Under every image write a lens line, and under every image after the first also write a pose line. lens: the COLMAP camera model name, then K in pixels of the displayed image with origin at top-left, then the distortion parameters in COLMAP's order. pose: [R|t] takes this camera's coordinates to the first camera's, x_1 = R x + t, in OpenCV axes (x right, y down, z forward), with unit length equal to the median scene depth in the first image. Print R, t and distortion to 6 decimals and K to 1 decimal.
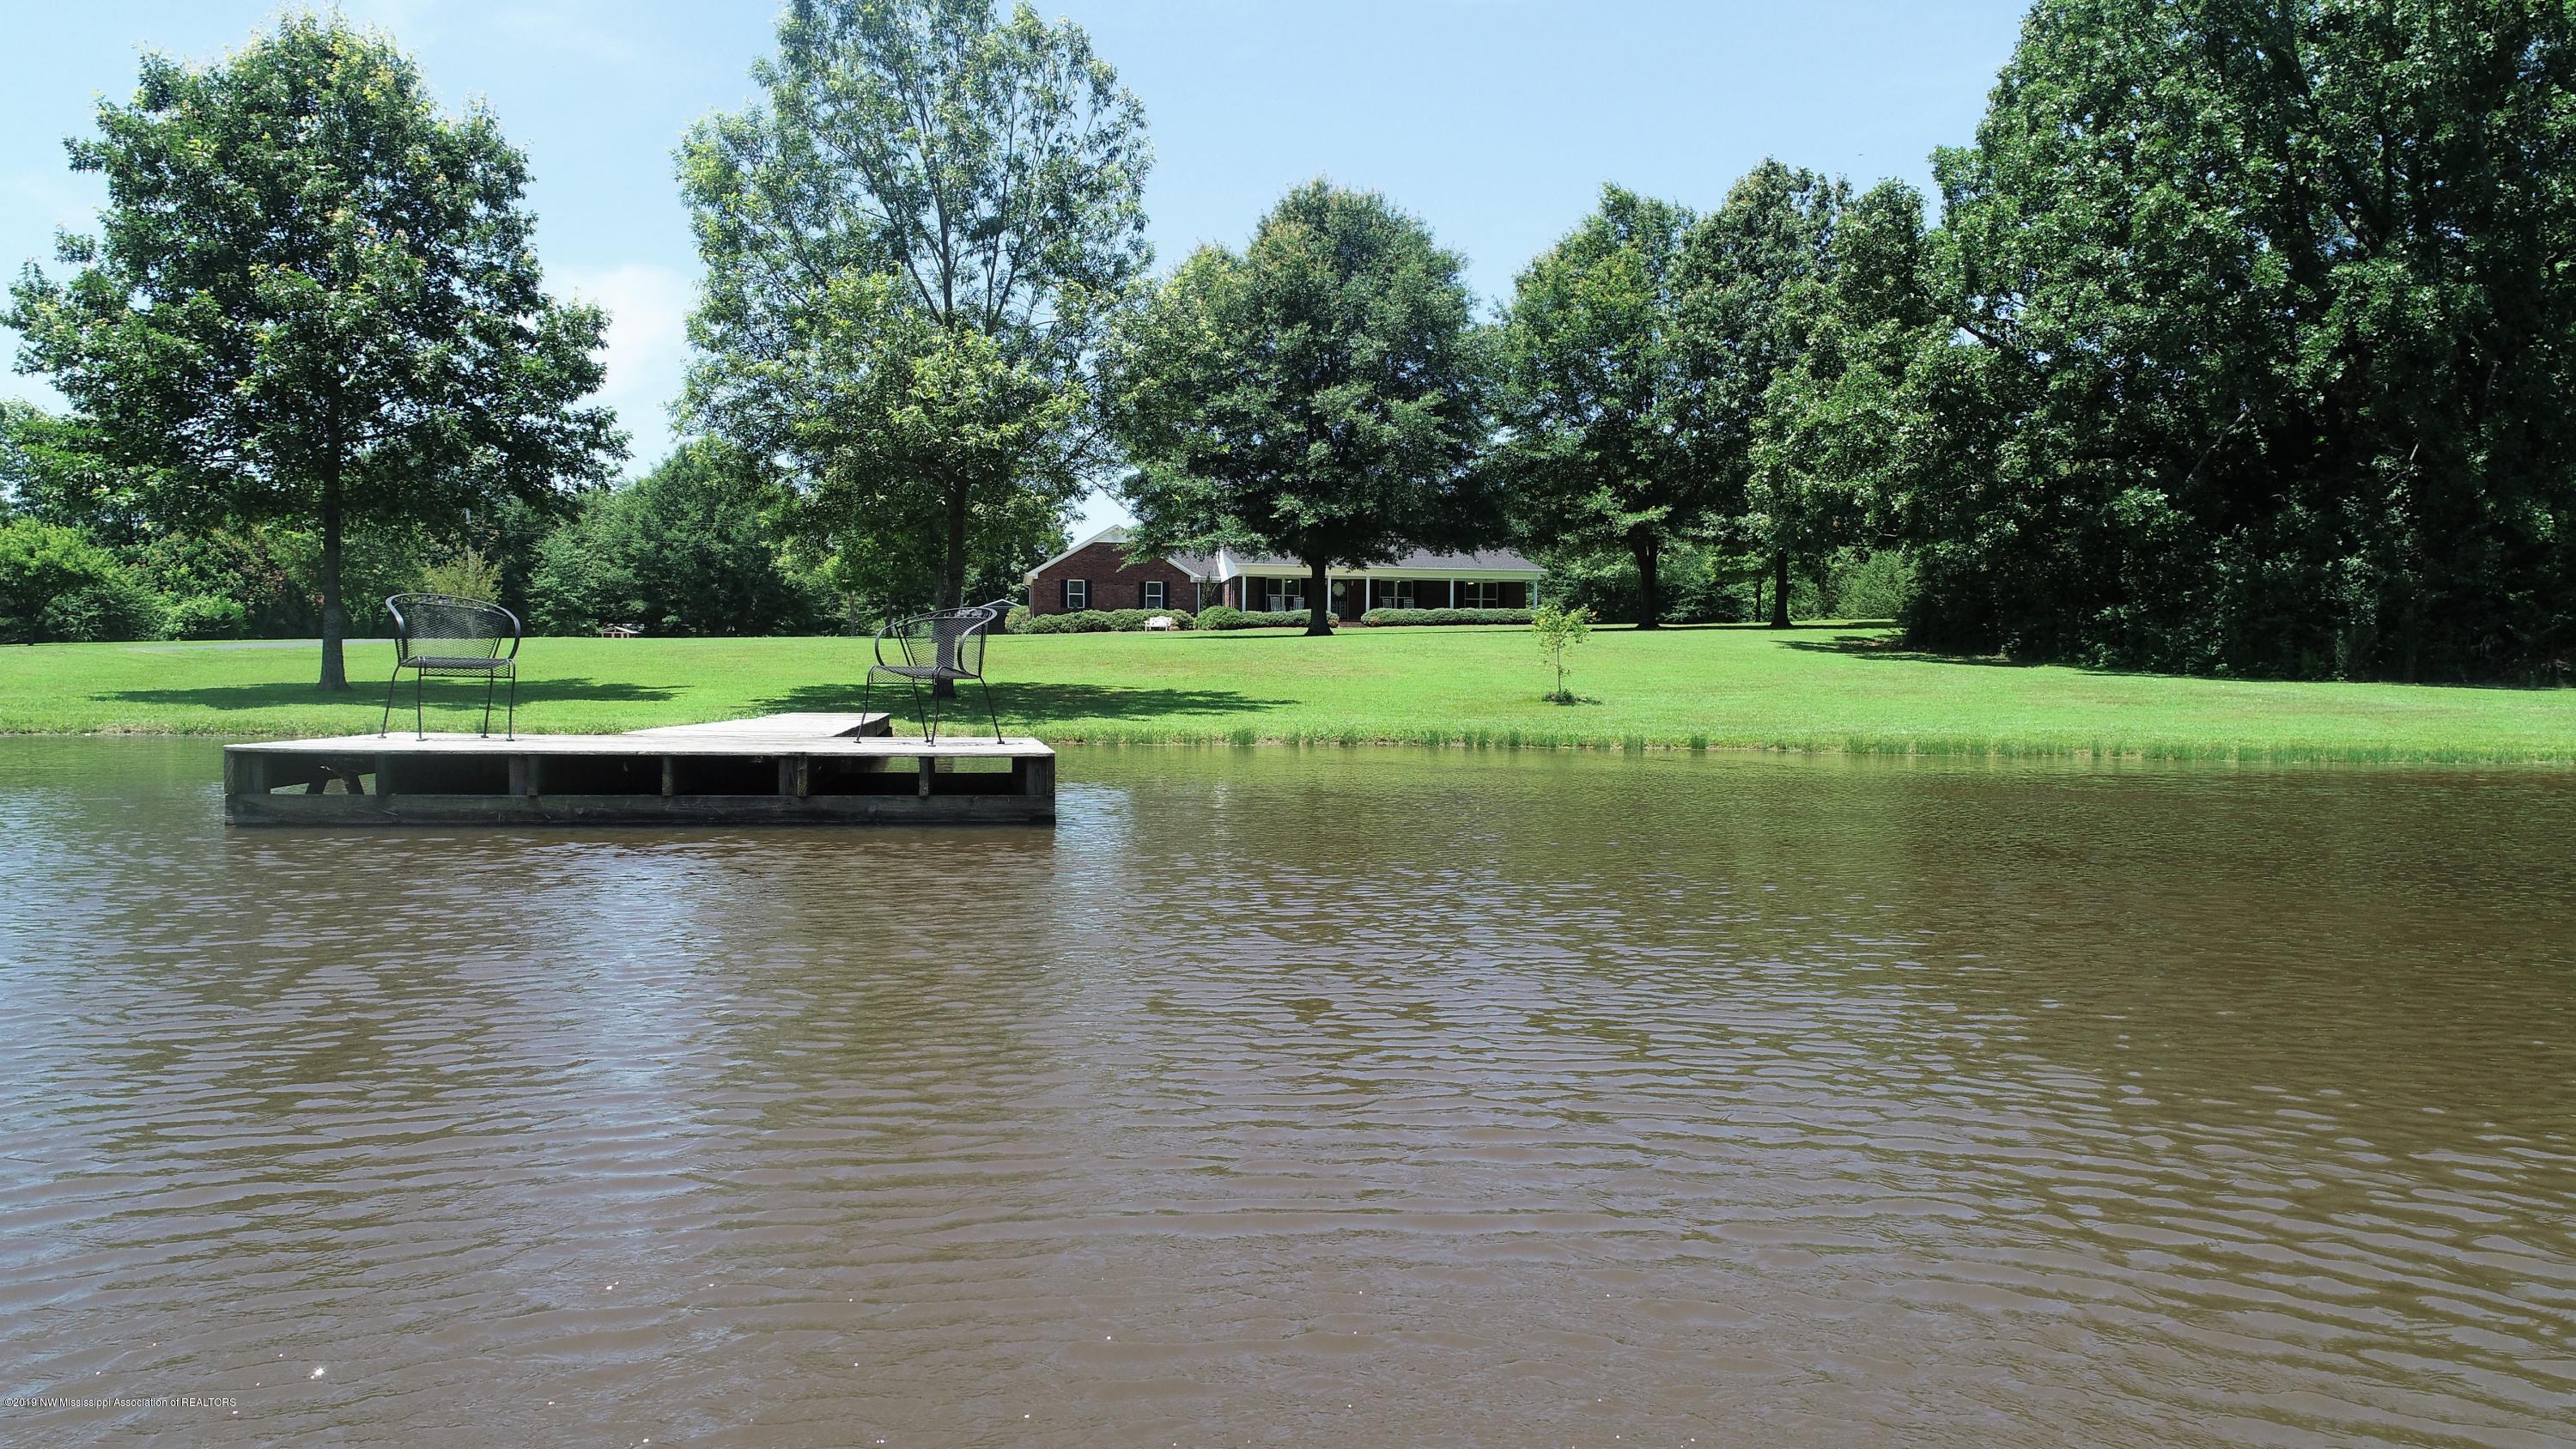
lens RADIAL K [[1715.2, 0, 1288.8], [0, 1715.2, 724.2], [0, 0, 1]] dist [-0.003562, -0.005139]
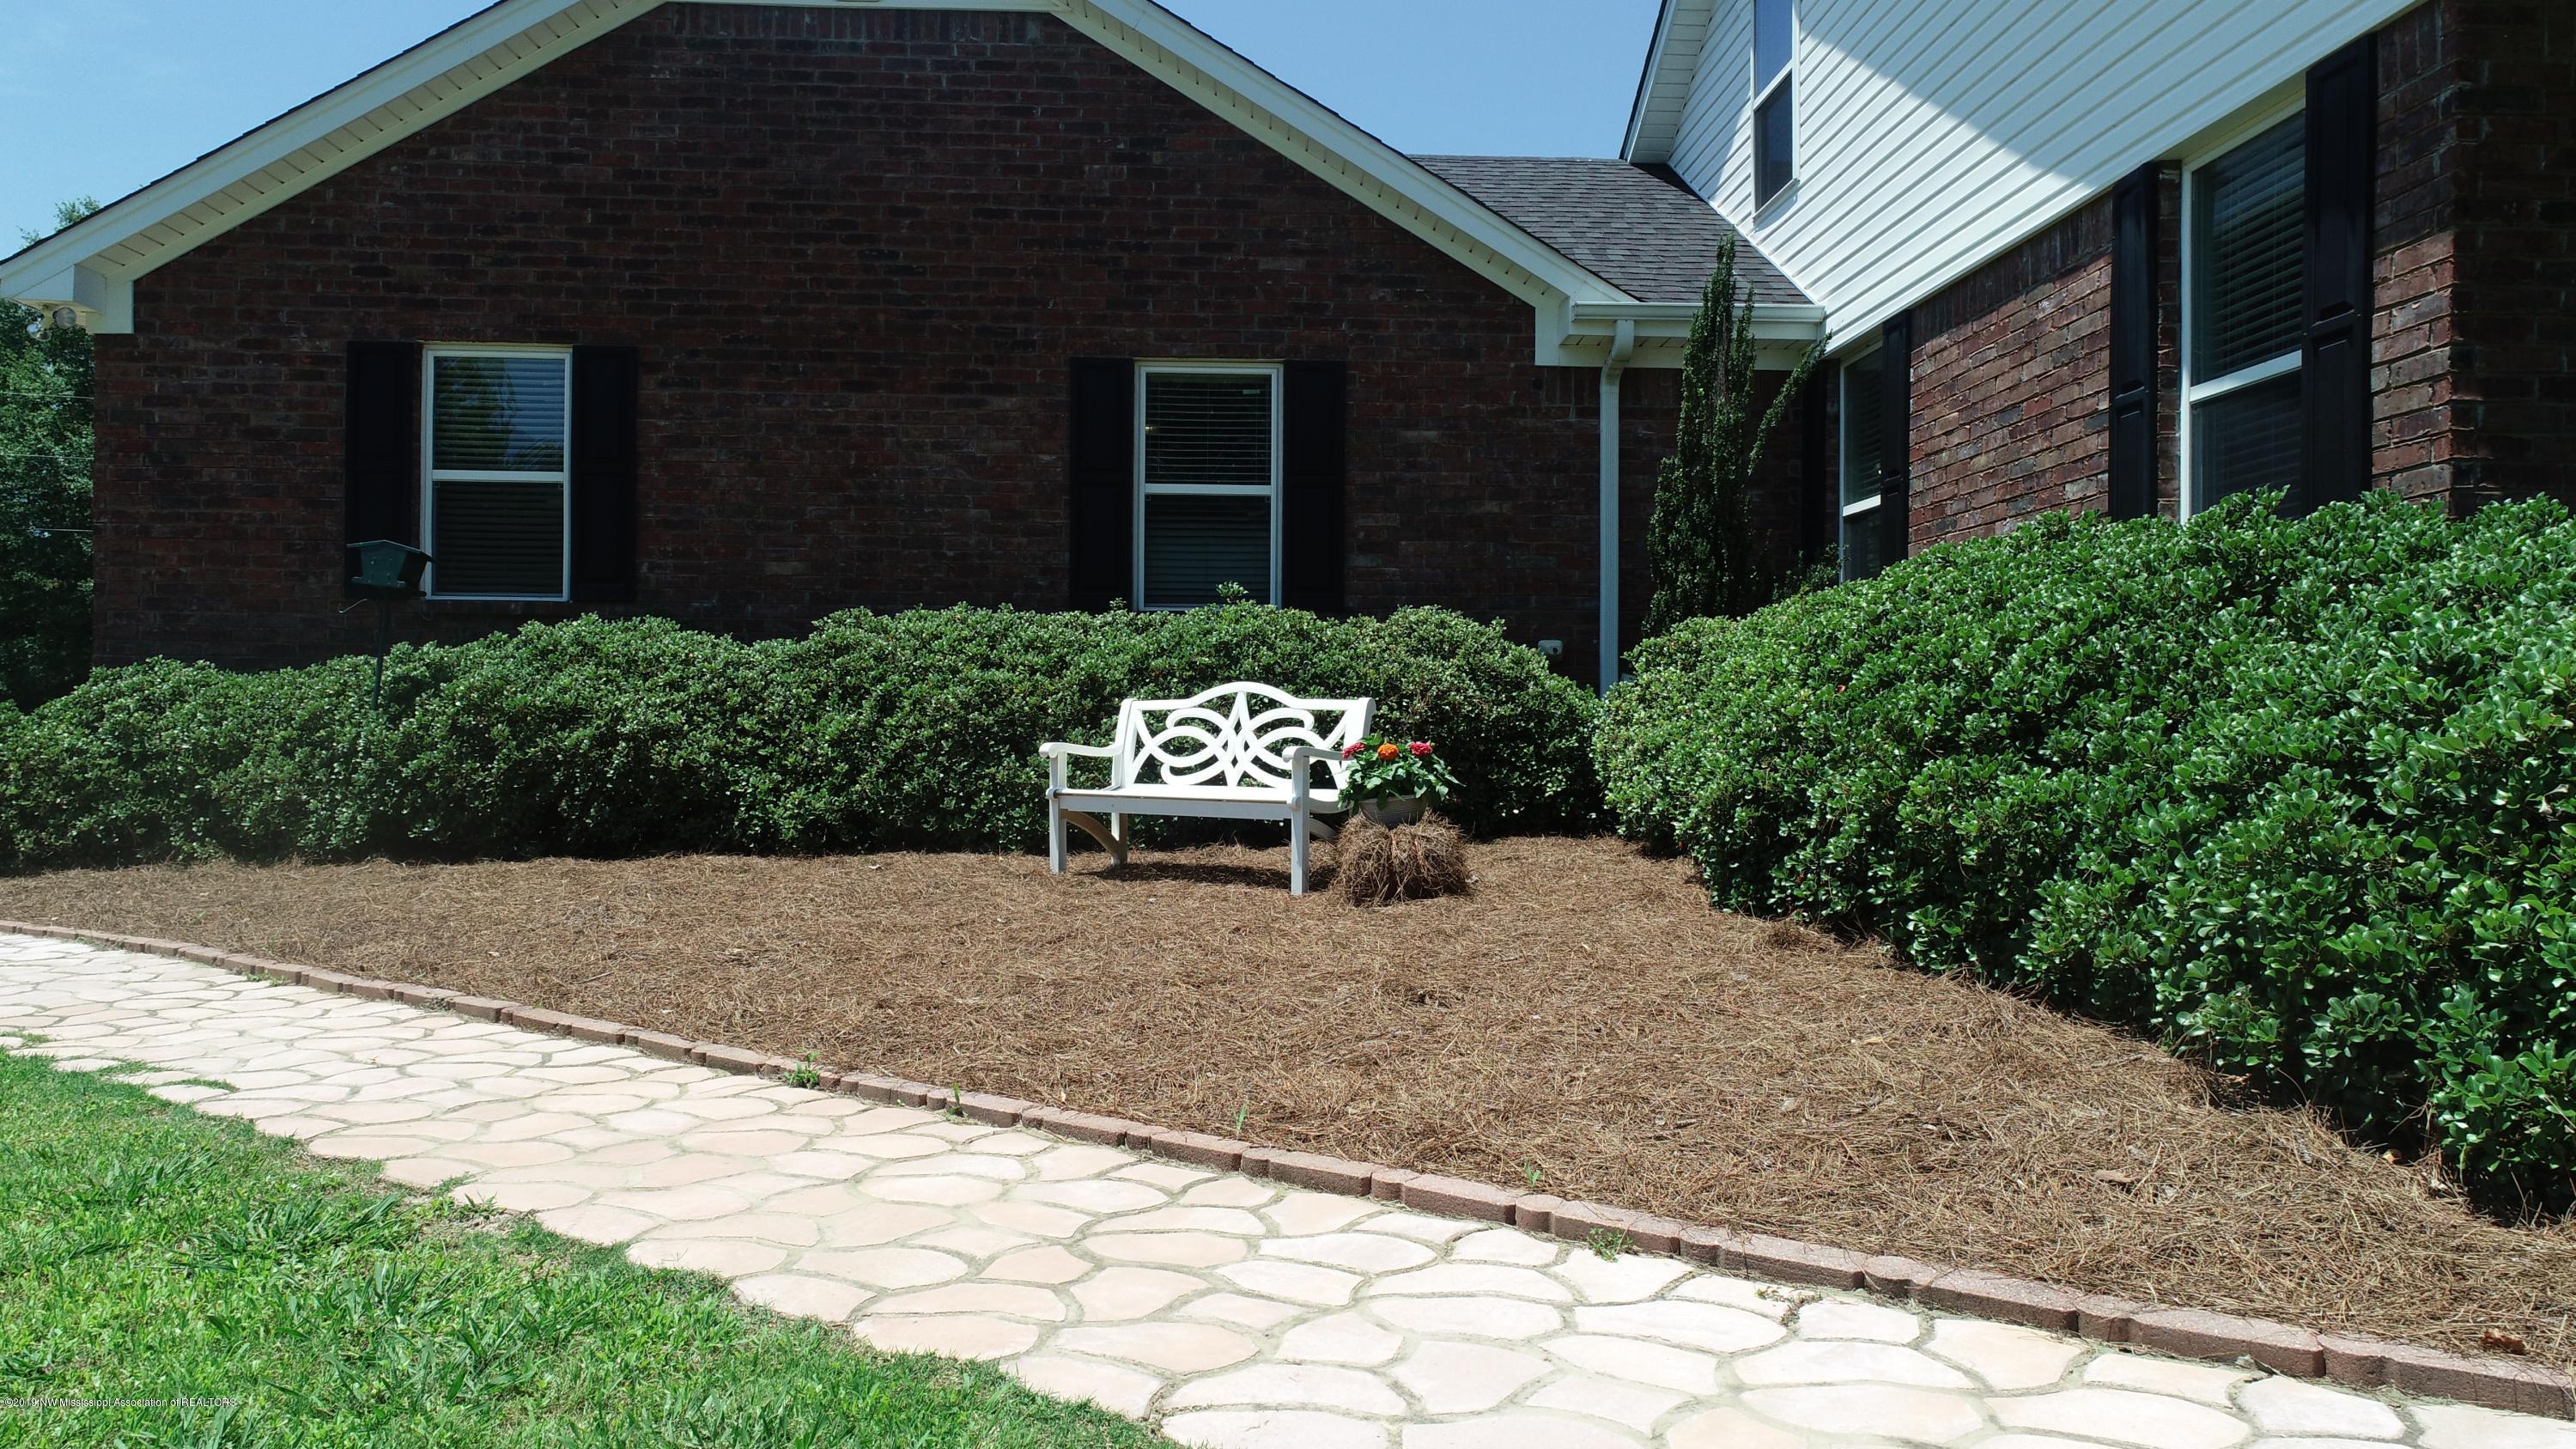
lens RADIAL K [[1715.2, 0, 1291.4], [0, 1715.2, 724.6], [0, 0, 1]] dist [-0.003562, -0.005139]
pose [[0.993667, -0.000404, -0.112362, -0.099060], [-0.002812, 0.999591, -0.028466, -0.092274], [0.112327, 0.028602, 0.993260, 1.452387]]
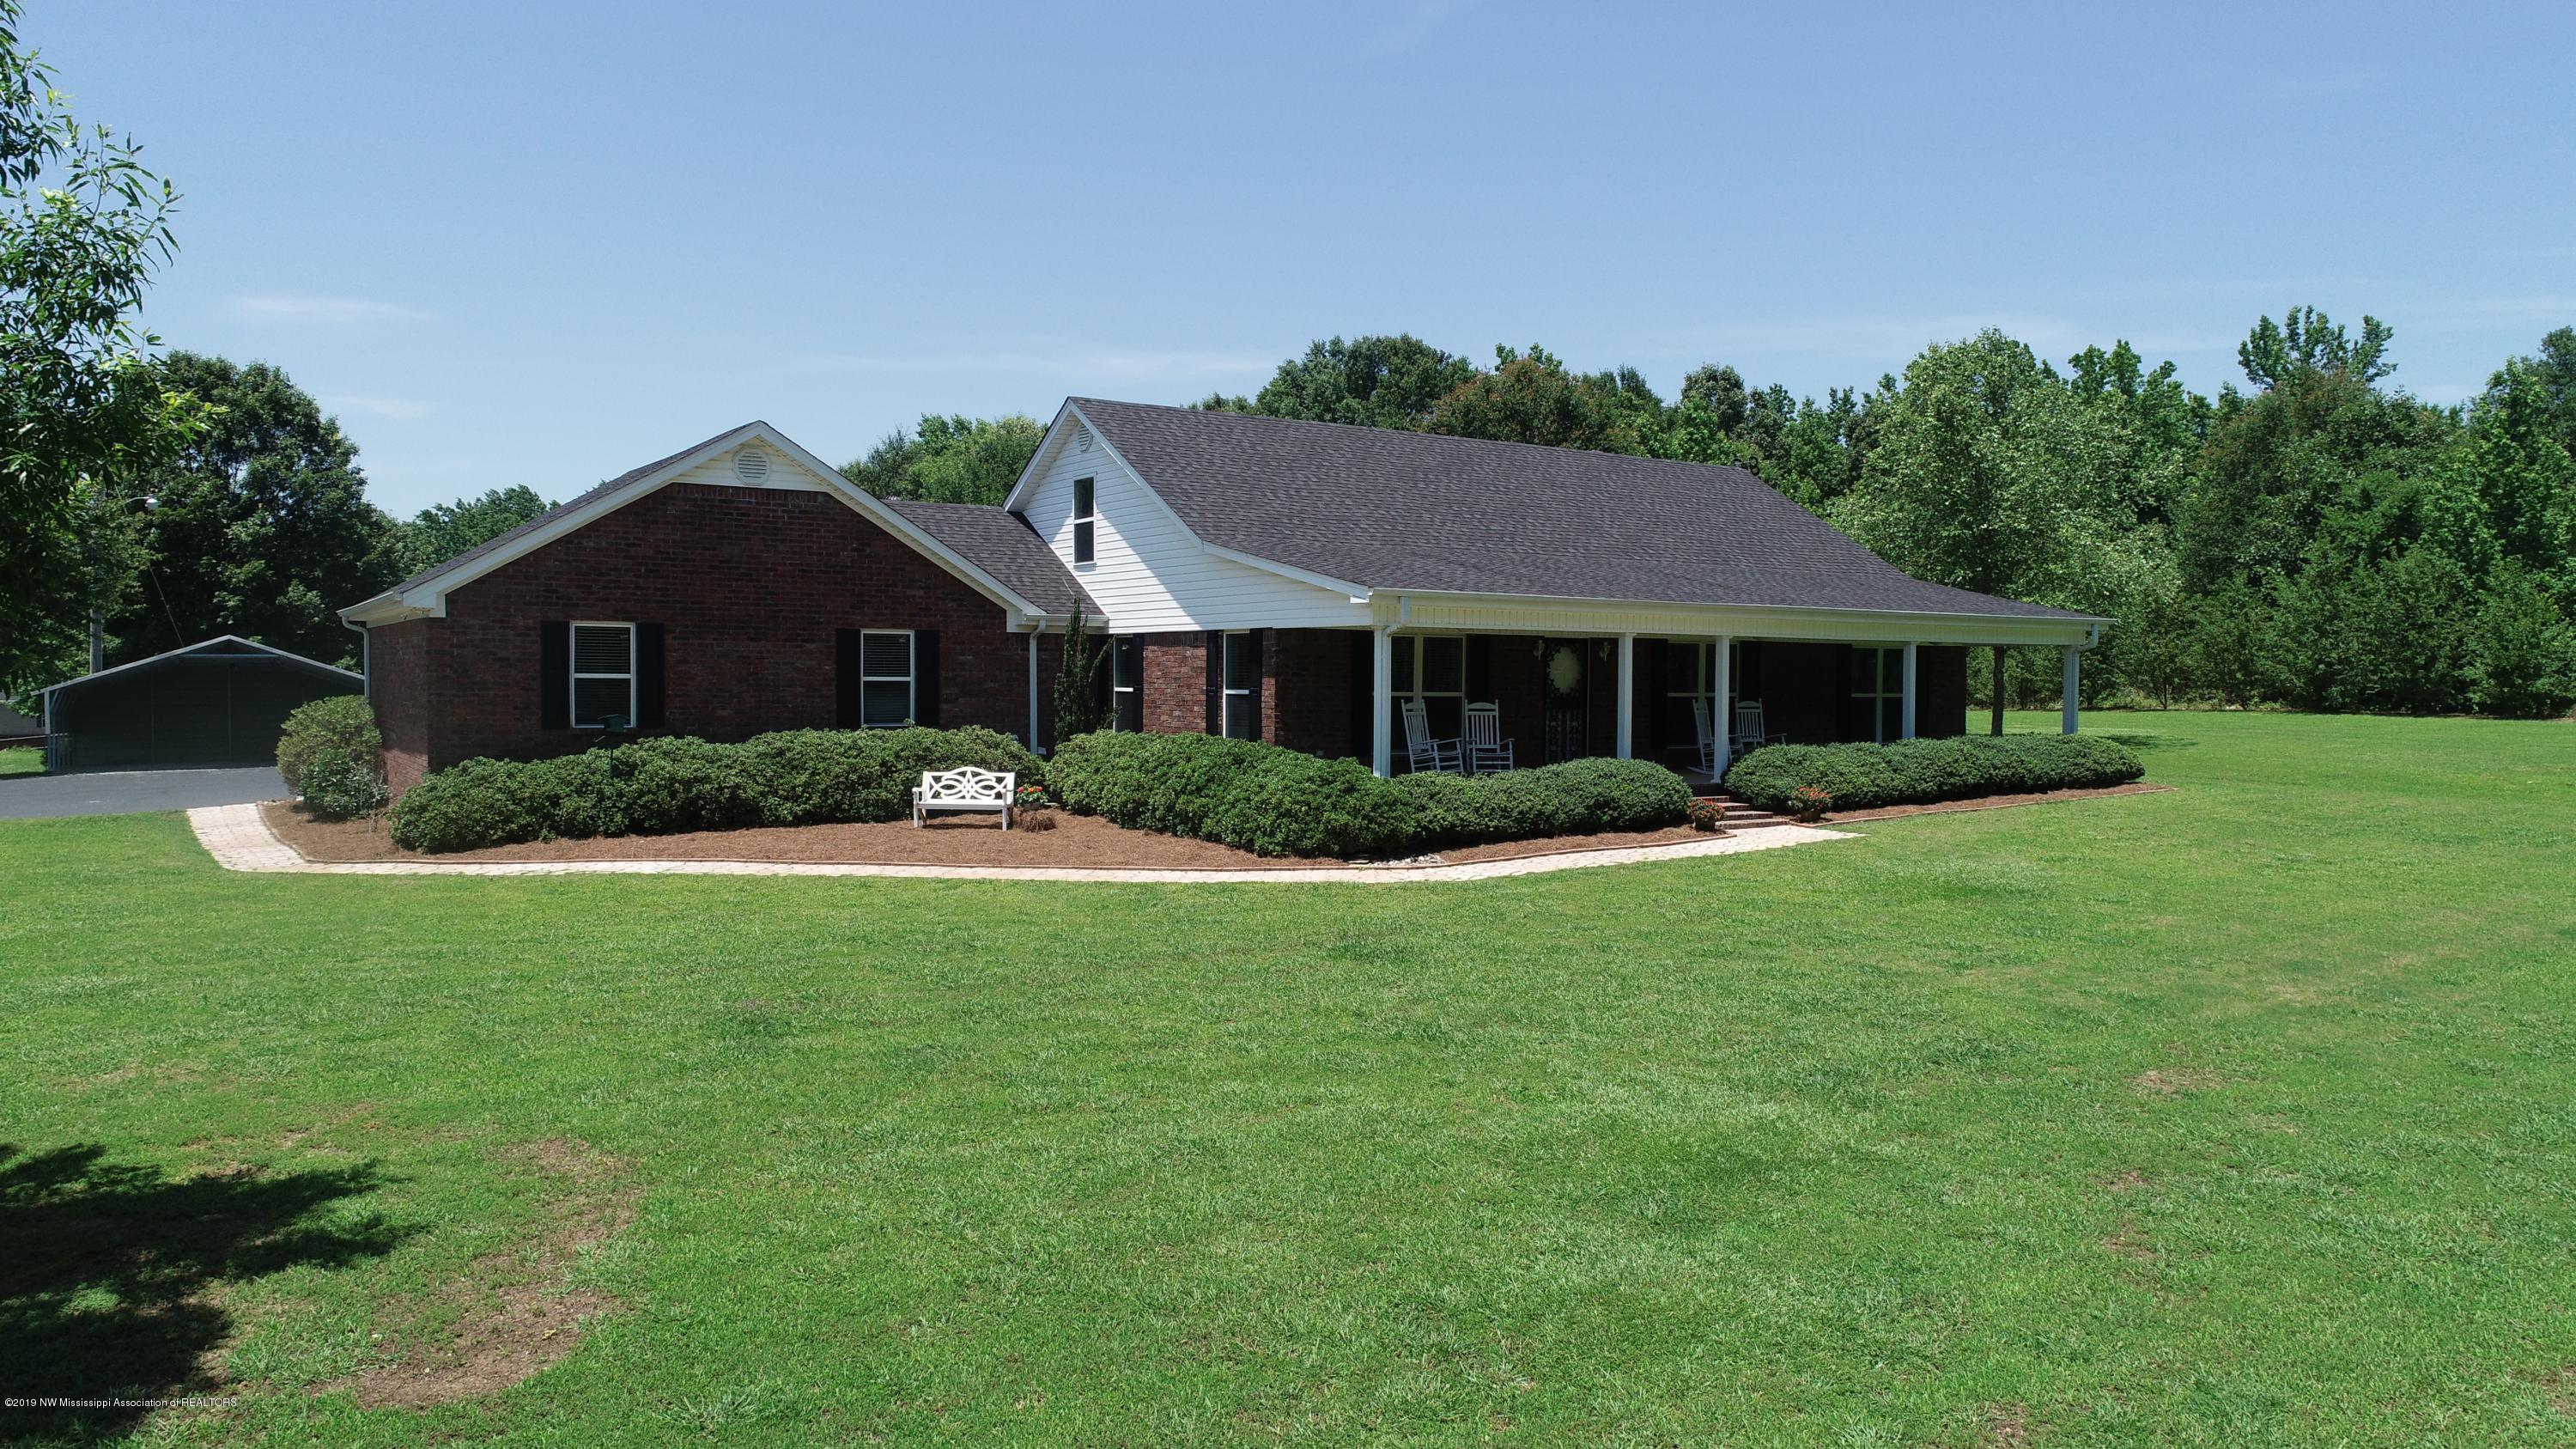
lens RADIAL K [[1715.2, 0, 1287.8], [0, 1715.2, 718.8], [0, 0, 1]] dist [-0.003562, -0.005139]
pose [[0.915749, -0.010837, 0.401605, -0.216002], [0.009727, 0.999941, 0.004805, -0.112544], [-0.401634, -0.000494, 0.915800, 1.158675]]
